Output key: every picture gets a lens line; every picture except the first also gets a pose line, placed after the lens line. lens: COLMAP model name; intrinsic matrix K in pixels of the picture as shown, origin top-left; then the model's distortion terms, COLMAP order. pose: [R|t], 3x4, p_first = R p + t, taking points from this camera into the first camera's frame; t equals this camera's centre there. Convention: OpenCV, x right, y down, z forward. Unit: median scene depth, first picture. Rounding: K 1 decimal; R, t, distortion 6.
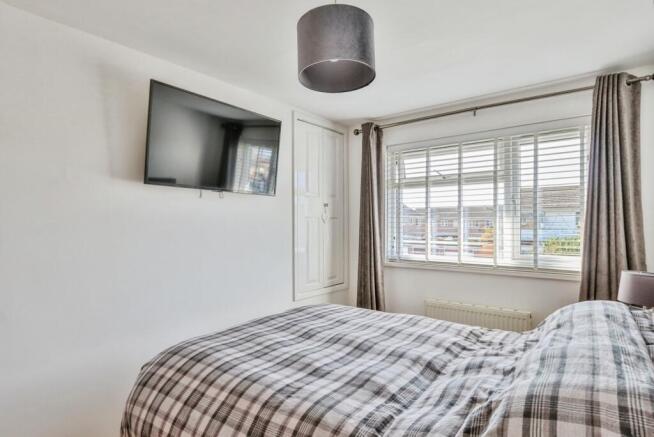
lens RADIAL K [[357.1, 0, 327.0], [0, 357.1, 218.5], [0, 0, 1]] dist [-0.018194, -0.000069]
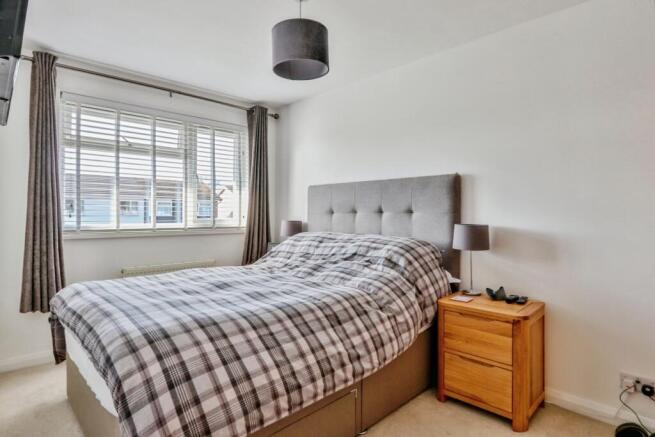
lens RADIAL K [[357.7, 0, 327.5], [0, 357.7, 218.5], [0, 0, 1]] dist [-0.018194, -0.000069]
pose [[0.129541, -0.005104, 0.991561, -0.633318], [-0.012805, 0.999895, 0.006819, 0.081761], [-0.991491, -0.013580, 0.129462, 0.351133]]
